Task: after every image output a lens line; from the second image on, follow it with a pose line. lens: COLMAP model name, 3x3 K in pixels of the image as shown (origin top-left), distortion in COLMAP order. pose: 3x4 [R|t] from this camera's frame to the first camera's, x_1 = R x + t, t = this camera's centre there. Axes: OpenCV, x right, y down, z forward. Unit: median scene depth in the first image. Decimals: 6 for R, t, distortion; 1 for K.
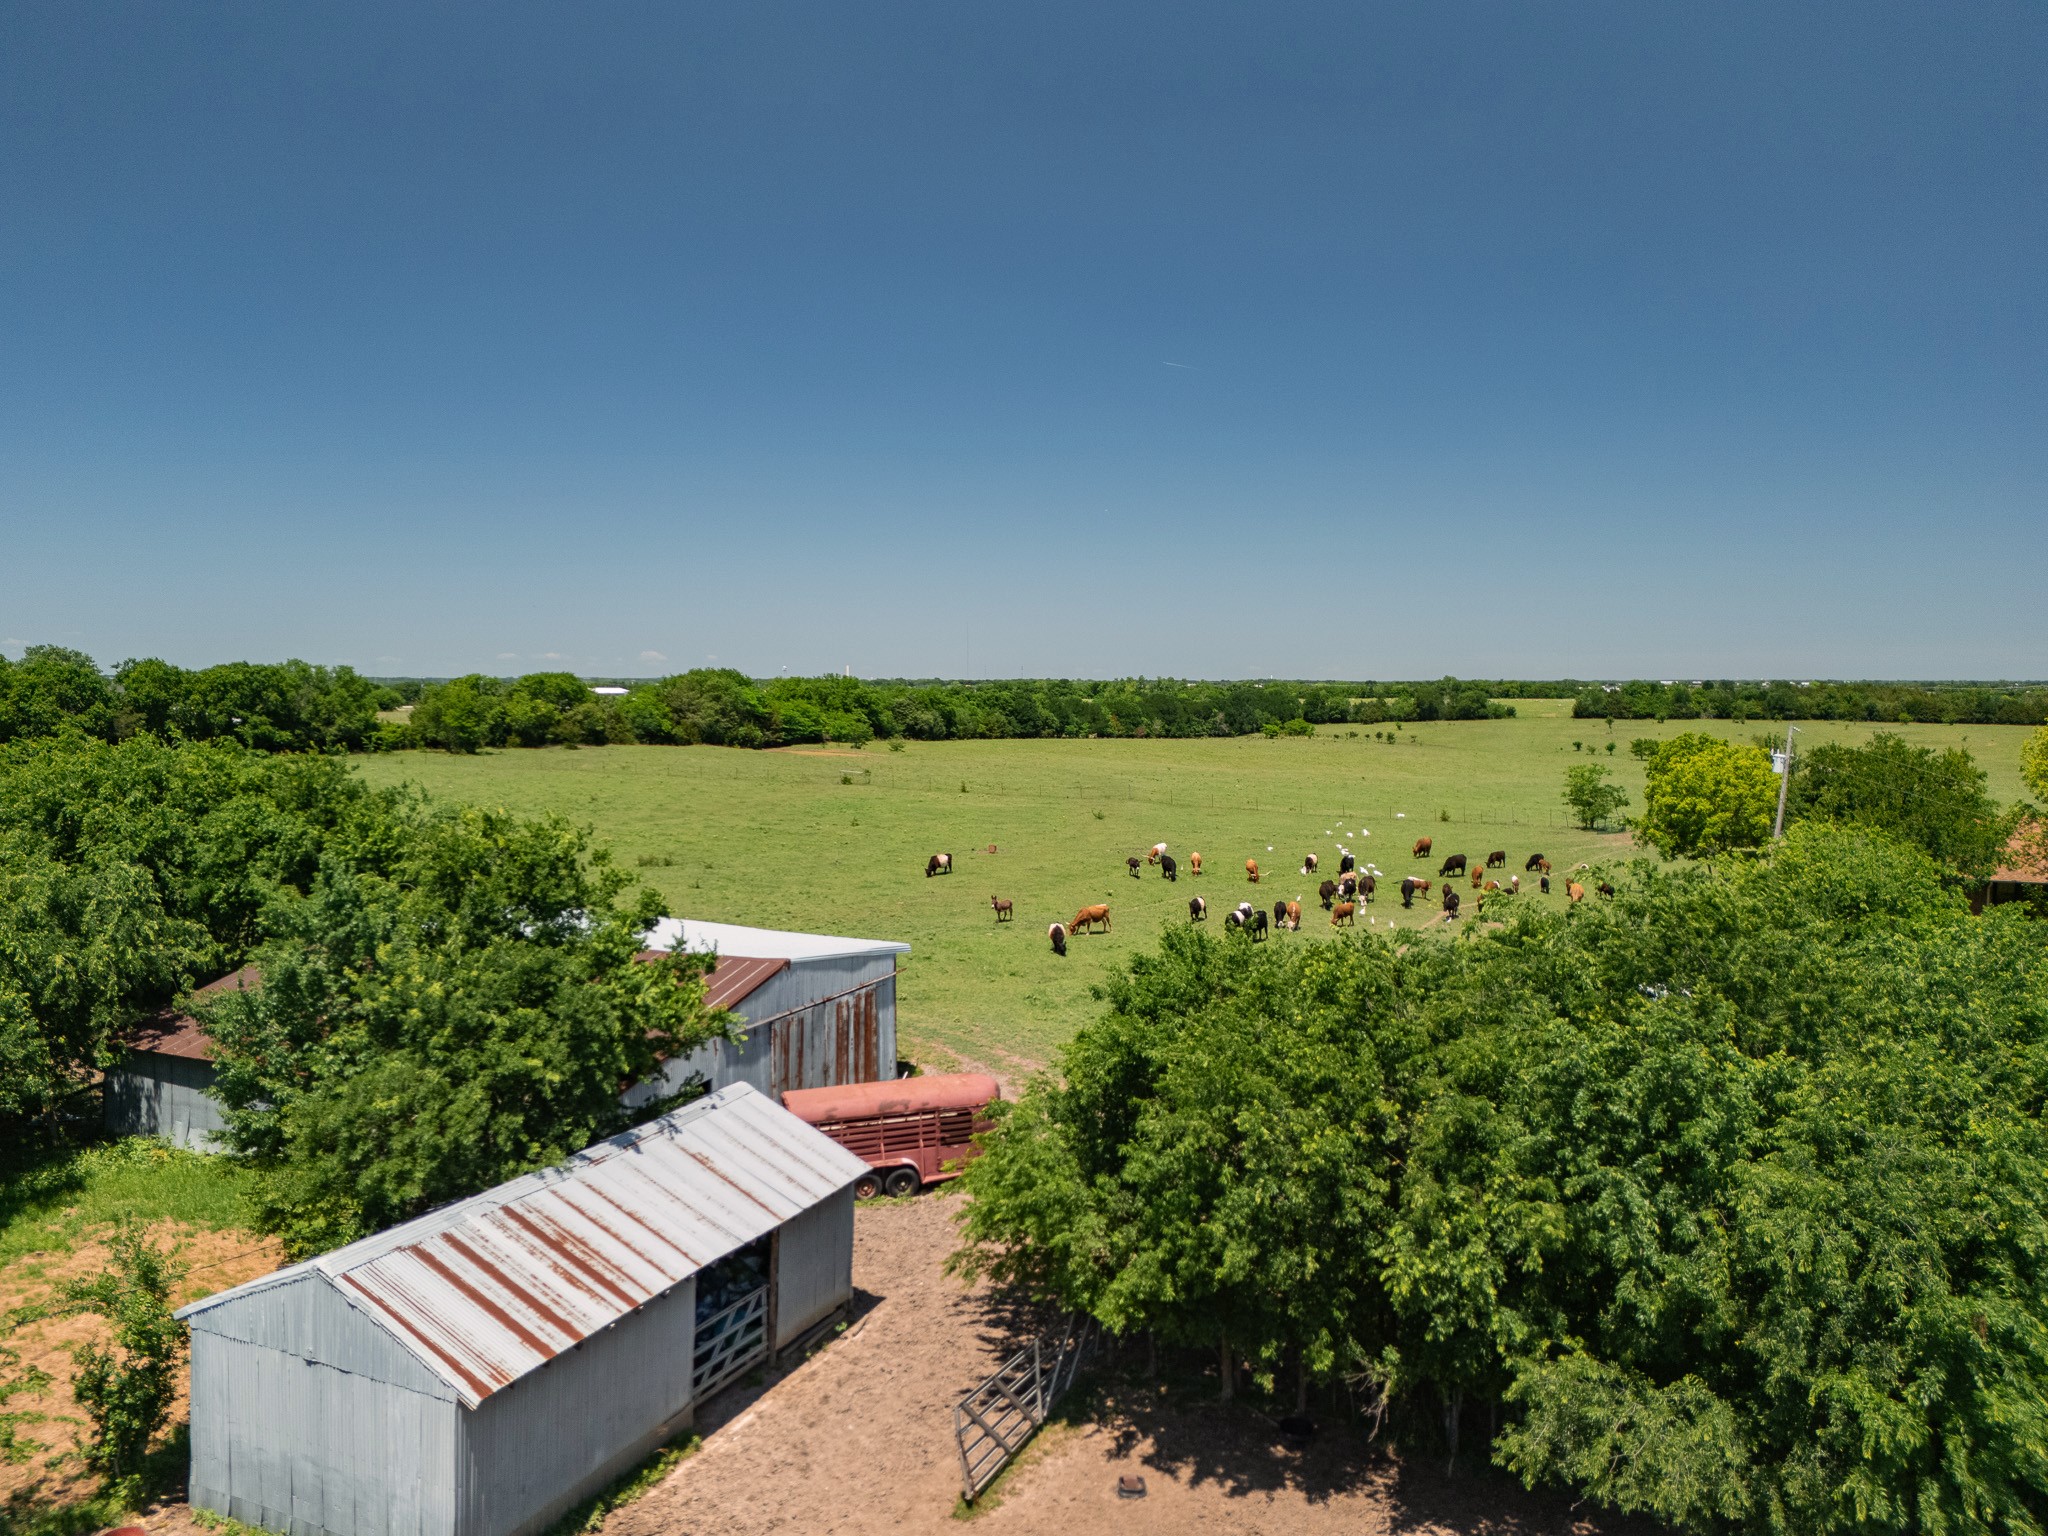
lens RADIAL K [[1495.4, 0, 1031.5], [0, 1495.4, 785.7], [0, 0, 1]] dist [0.090426, -0.092341]
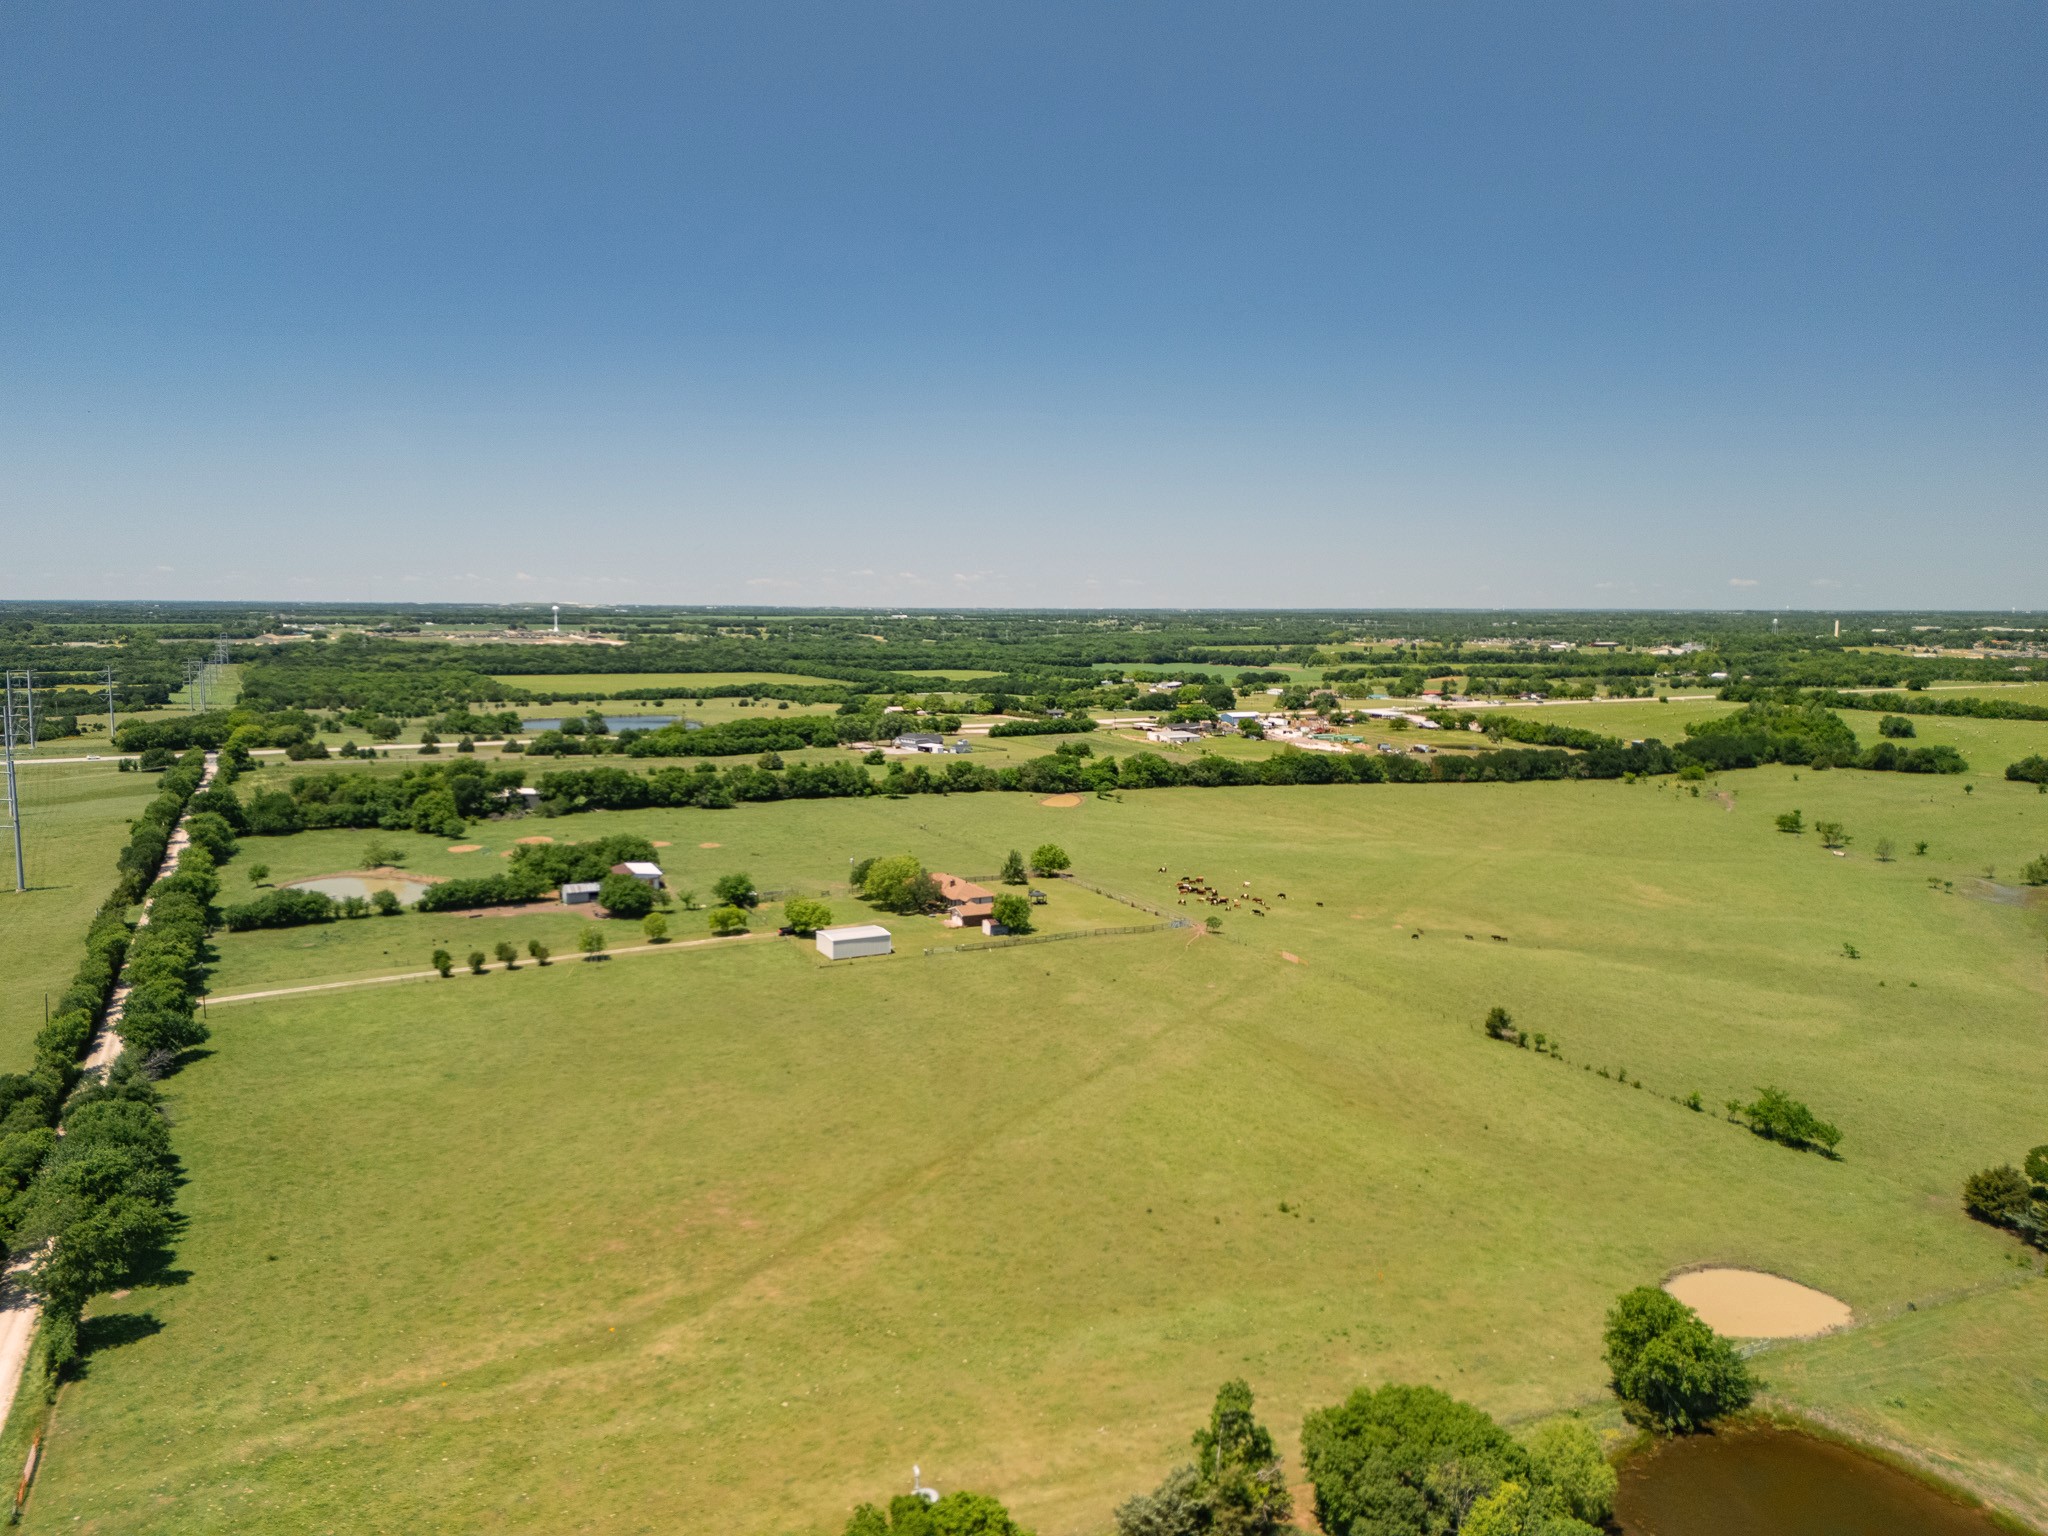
lens RADIAL K [[1495.4, 0, 1031.3], [0, 1495.4, 749.9], [0, 0, 1]] dist [0.090426, -0.092341]
pose [[0.768317, 0.064144, -0.636847, 1.170721], [-0.048172, 0.997939, 0.042396, -0.178527], [0.638254, -0.001896, 0.769824, -0.715682]]
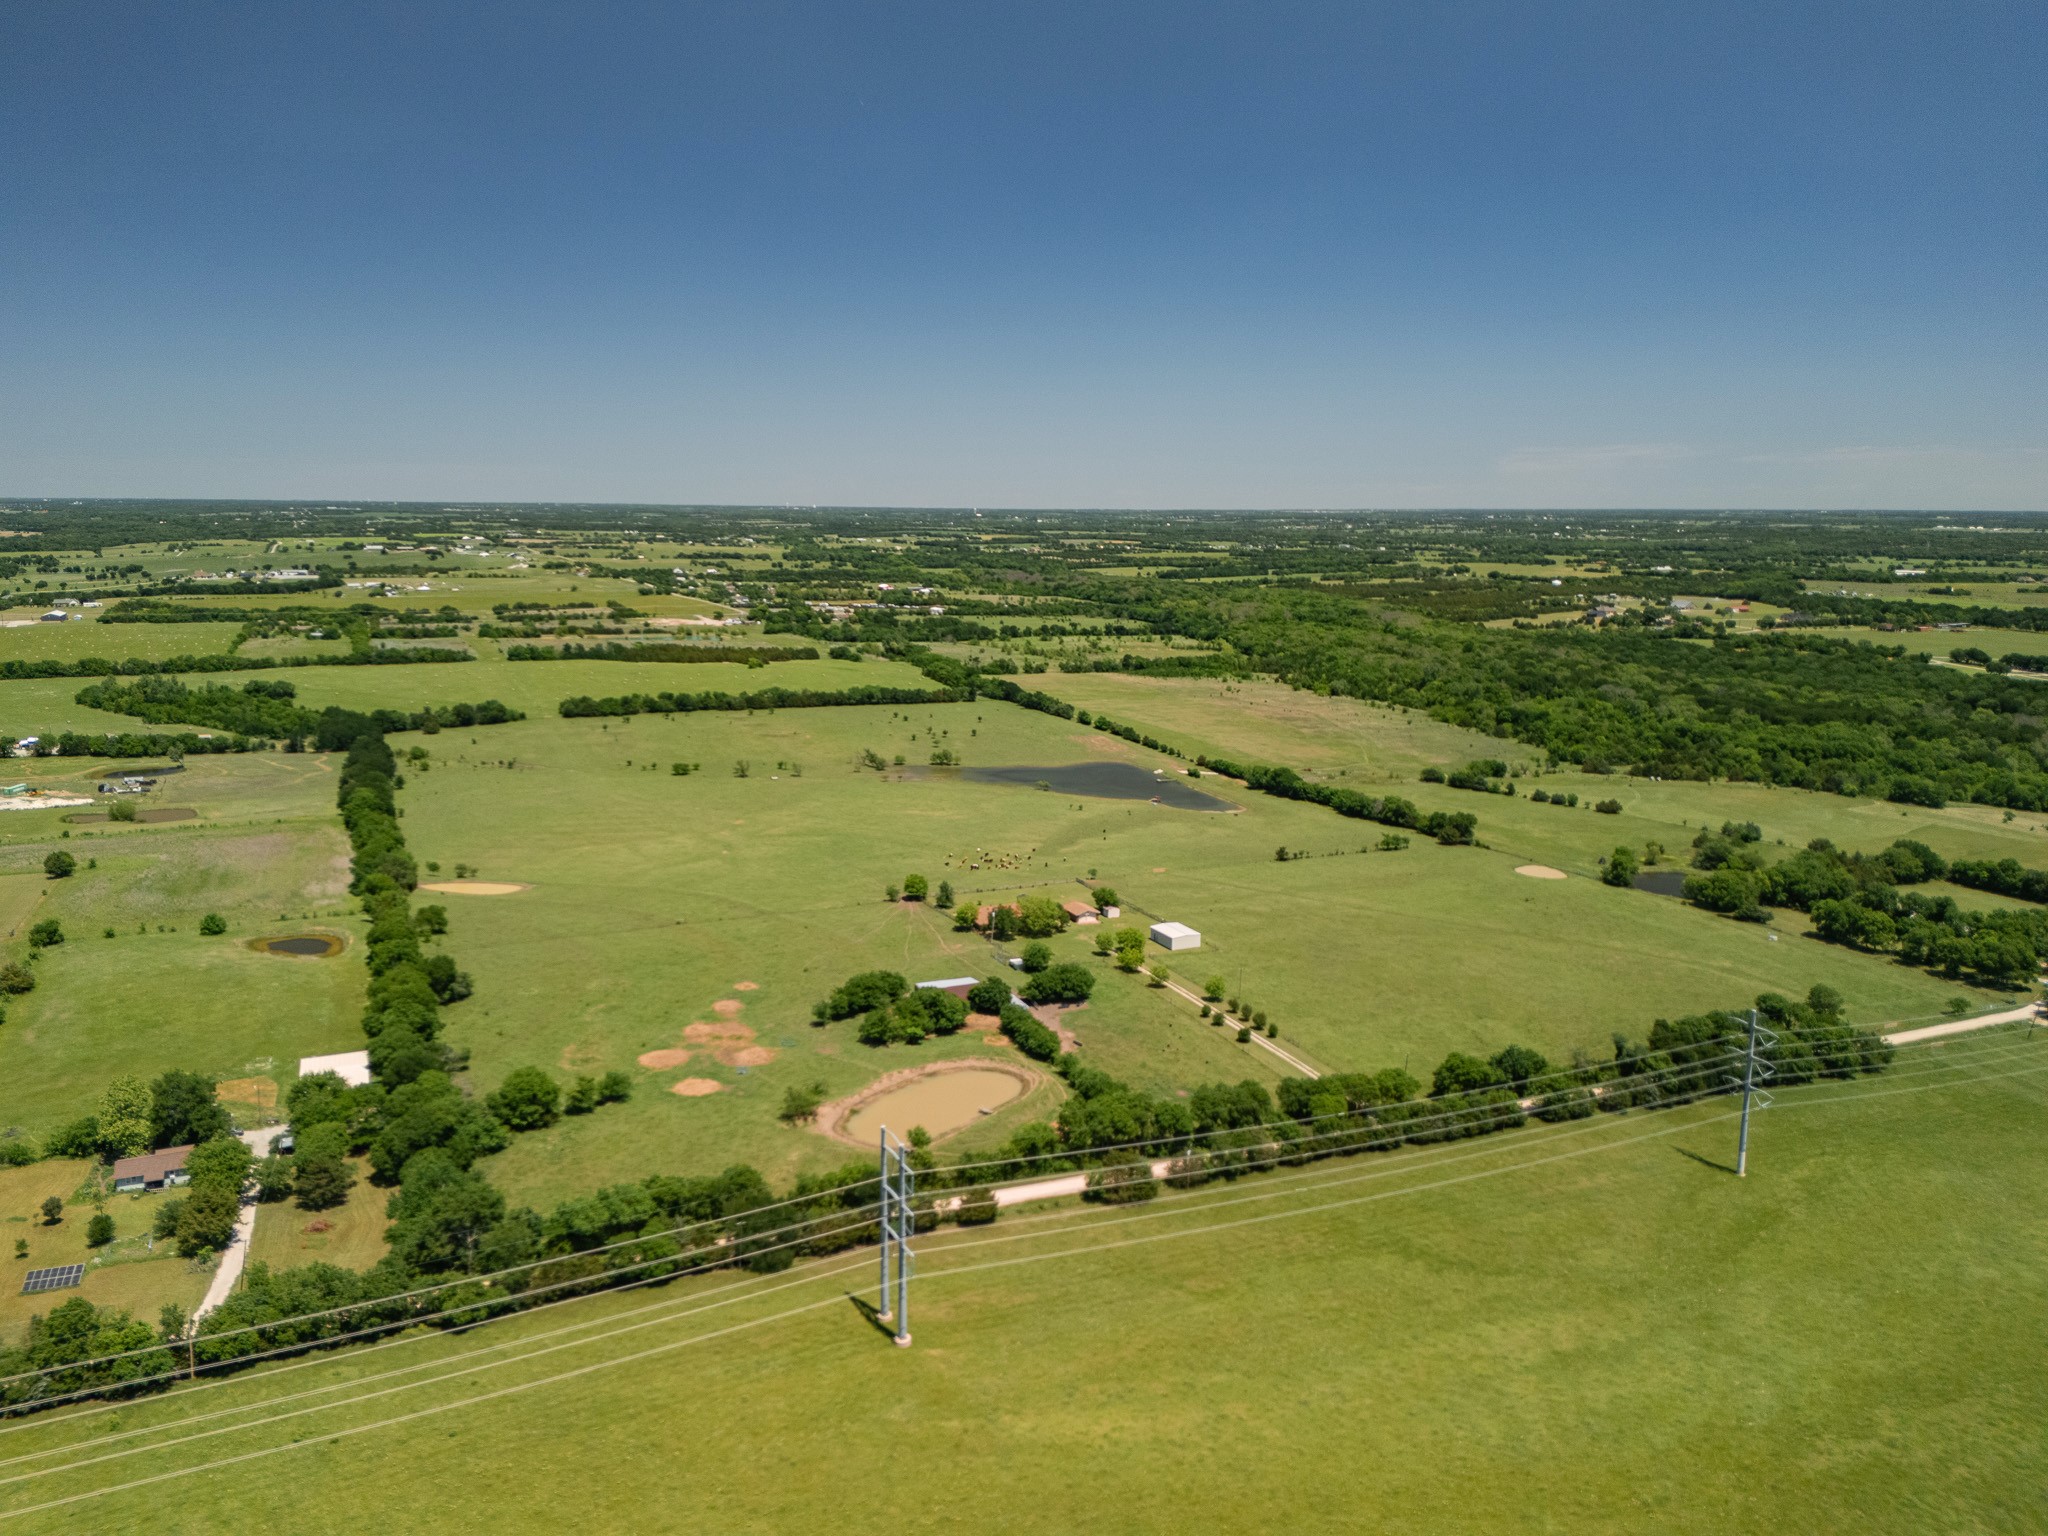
lens RADIAL K [[1495.4, 0, 1031.8], [0, 1495.4, 767.8], [0, 0, 1]] dist [0.090426, -0.092341]
pose [[0.659942, -0.129600, 0.740054, -1.082141], [0.047282, 0.990222, 0.131246, -0.393697], [-0.749827, -0.051623, 0.659617, -0.879758]]
